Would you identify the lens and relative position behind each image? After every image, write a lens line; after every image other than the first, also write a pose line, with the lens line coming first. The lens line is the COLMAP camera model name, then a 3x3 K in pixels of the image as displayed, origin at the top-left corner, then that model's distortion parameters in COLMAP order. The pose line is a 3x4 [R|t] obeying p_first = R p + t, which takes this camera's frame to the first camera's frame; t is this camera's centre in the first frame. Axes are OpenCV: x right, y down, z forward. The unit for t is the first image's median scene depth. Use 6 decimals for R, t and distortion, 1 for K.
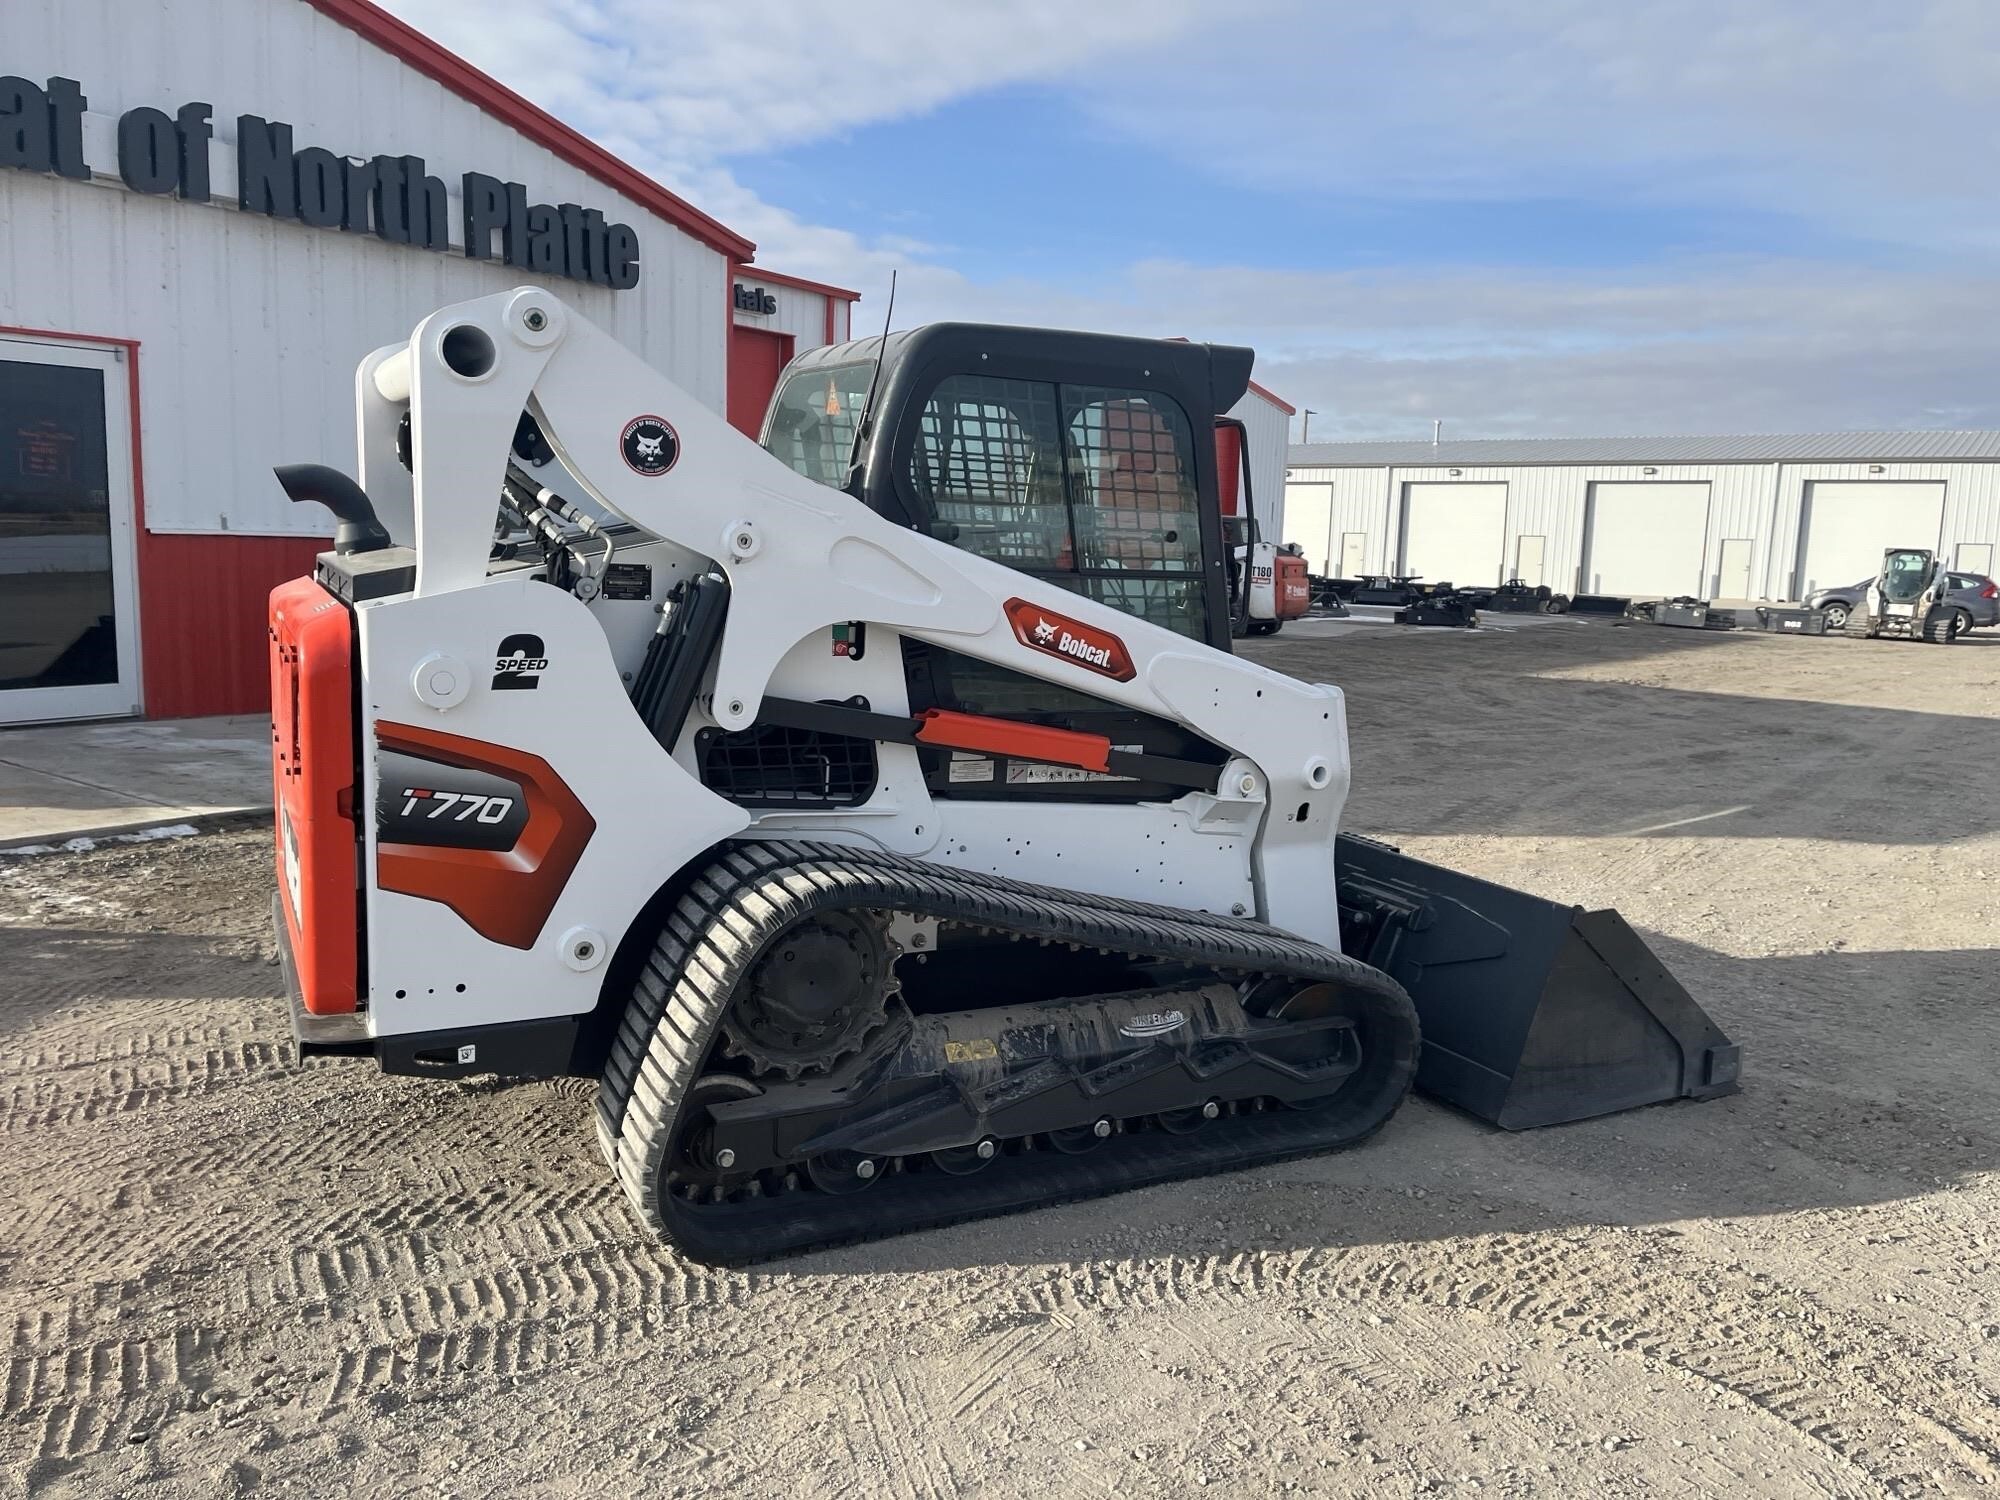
lens RADIAL K [[1496.6, 0, 1000.0], [0, 1496.6, 750.0], [0, 0, 1]] dist [0.078982, -0.099139]
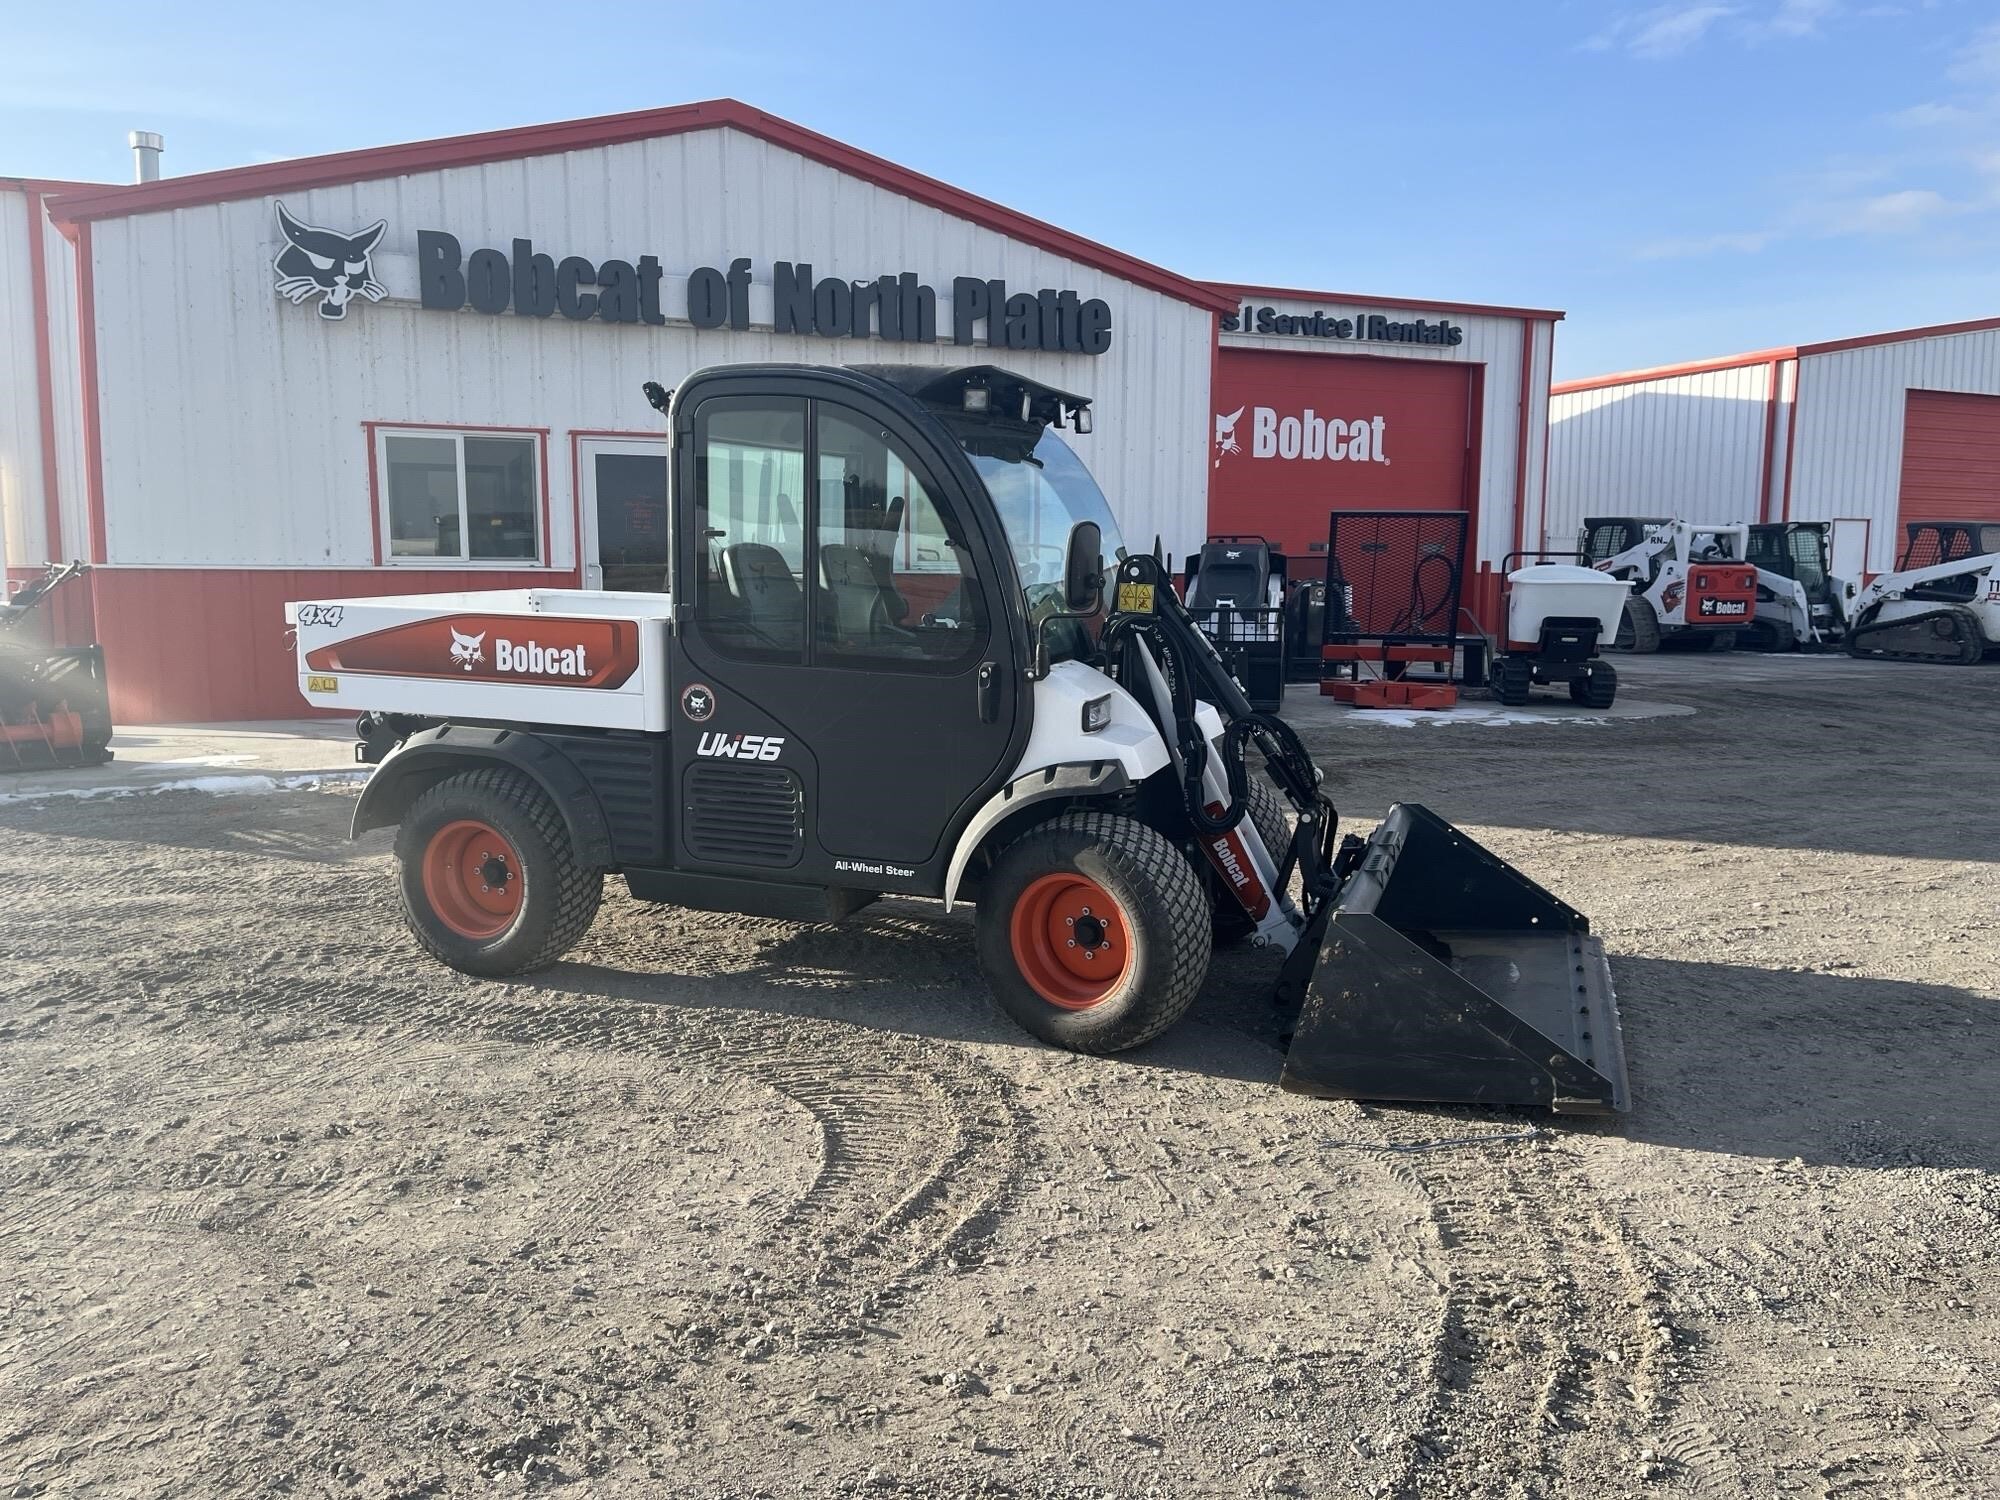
lens RADIAL K [[1496.6, 0, 1000.0], [0, 1496.6, 750.0], [0, 0, 1]] dist [0.078982, -0.099139]
pose [[0.839938, 0.036173, -0.541475, 0.363391], [-0.050793, 0.998636, -0.012078, 0.022023], [0.540300, 0.037648, 0.840630, -0.011327]]
